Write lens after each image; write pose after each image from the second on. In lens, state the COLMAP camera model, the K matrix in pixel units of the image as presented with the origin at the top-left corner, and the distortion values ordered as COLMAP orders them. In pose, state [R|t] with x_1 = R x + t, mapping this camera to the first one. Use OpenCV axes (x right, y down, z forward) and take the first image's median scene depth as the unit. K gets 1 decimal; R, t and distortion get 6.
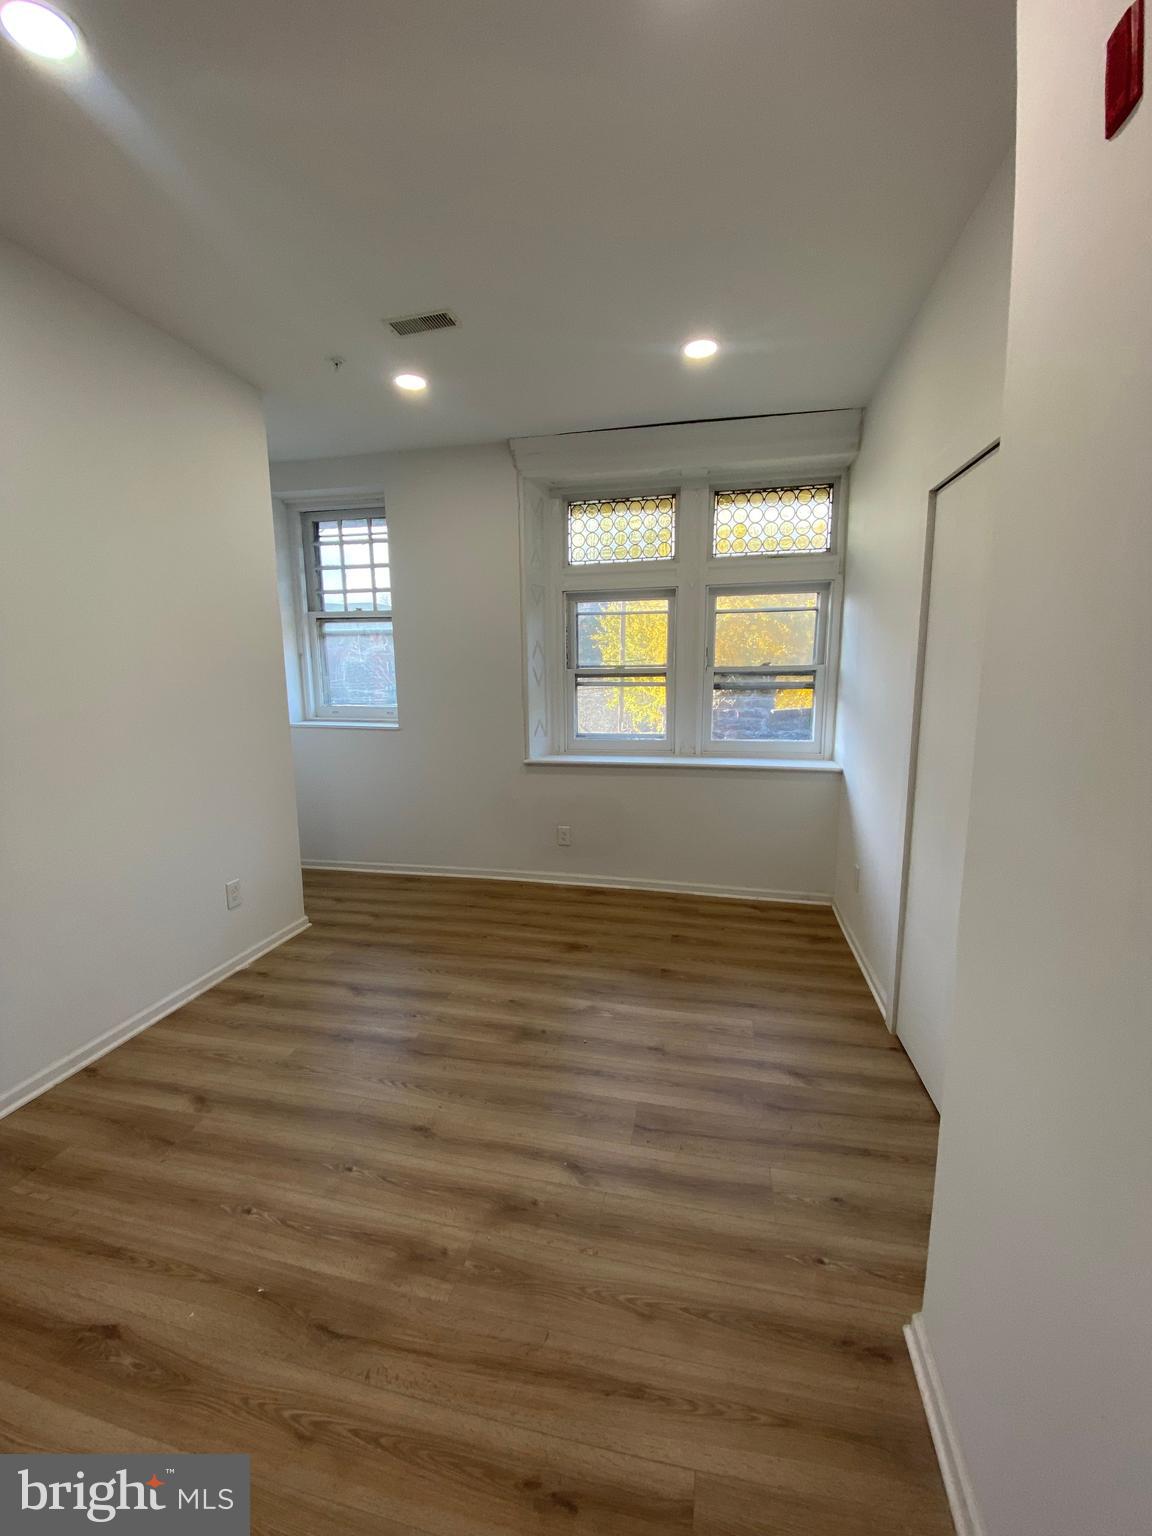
lens RADIAL K [[620.2, 0, 578.2], [0, 620.2, 781.4], [0, 0, 1]] dist [0.030519, -0.020640]
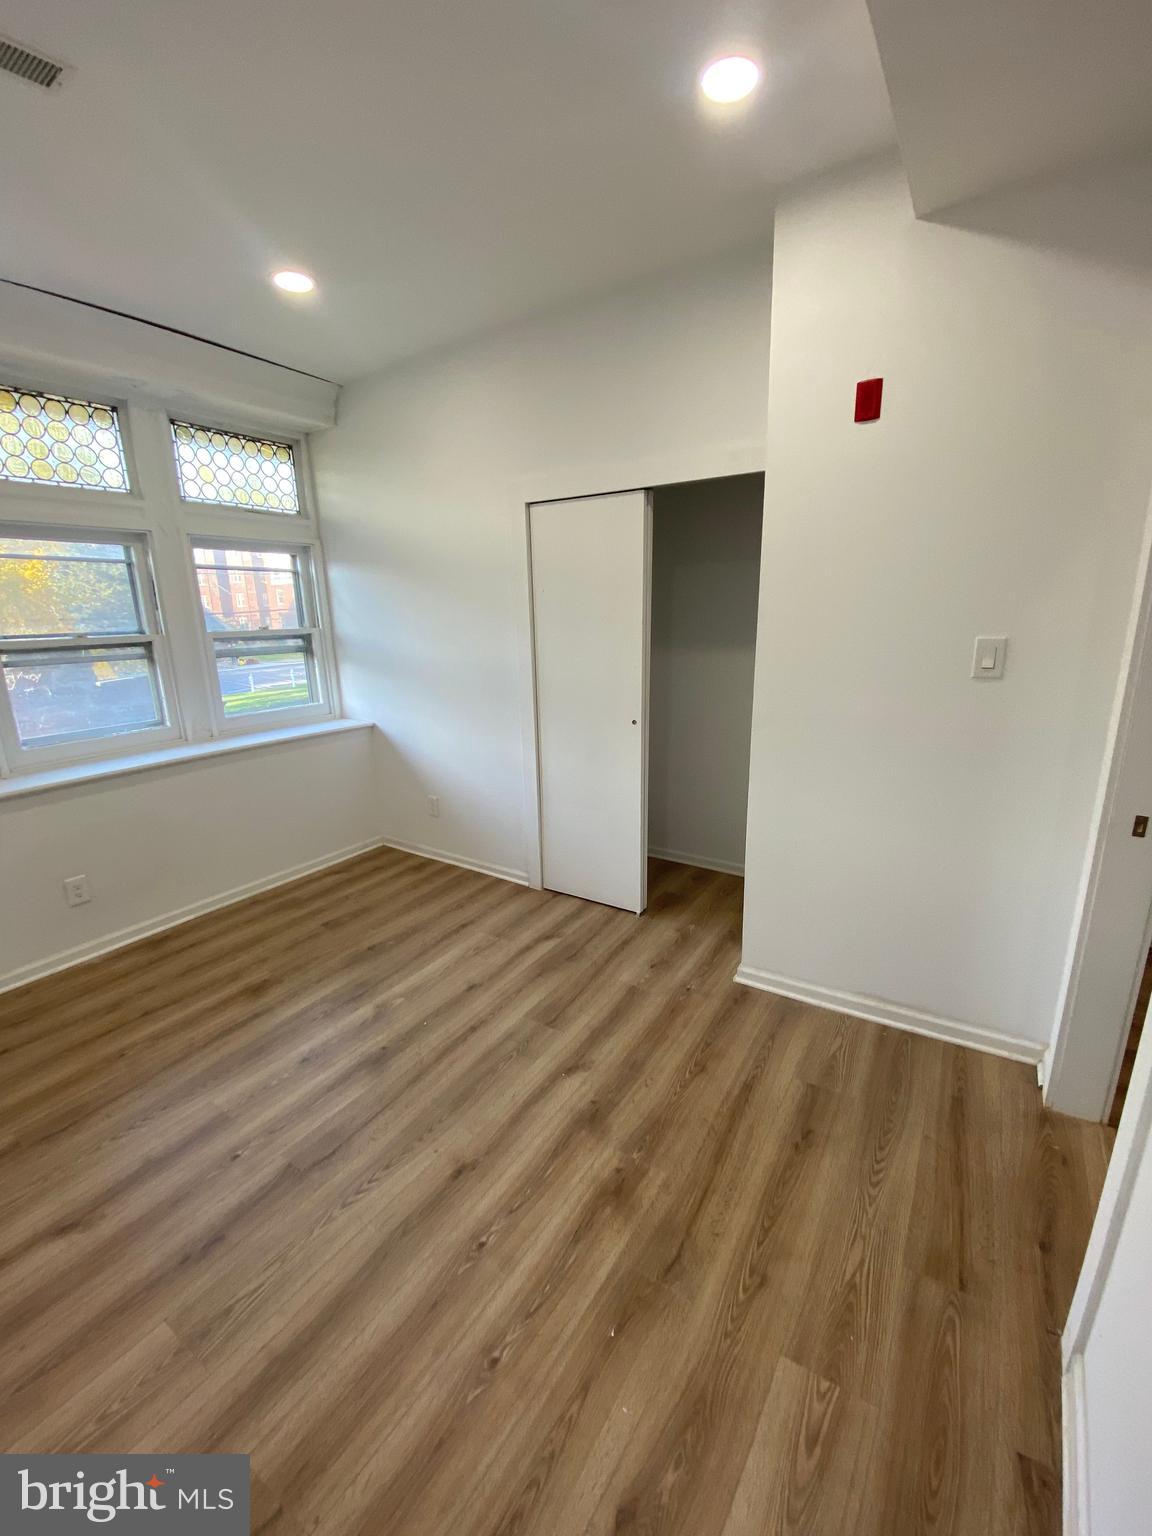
lens RADIAL K [[632.5, 0, 576.0], [0, 632.5, 768.0], [0, 0, 1]] dist [0.032094, -0.018865]
pose [[0.354497, -0.229909, 0.906352, -0.547285], [0.192573, 0.966473, 0.169839, -0.069465], [-0.915012, 0.114332, 0.386886, 0.275655]]
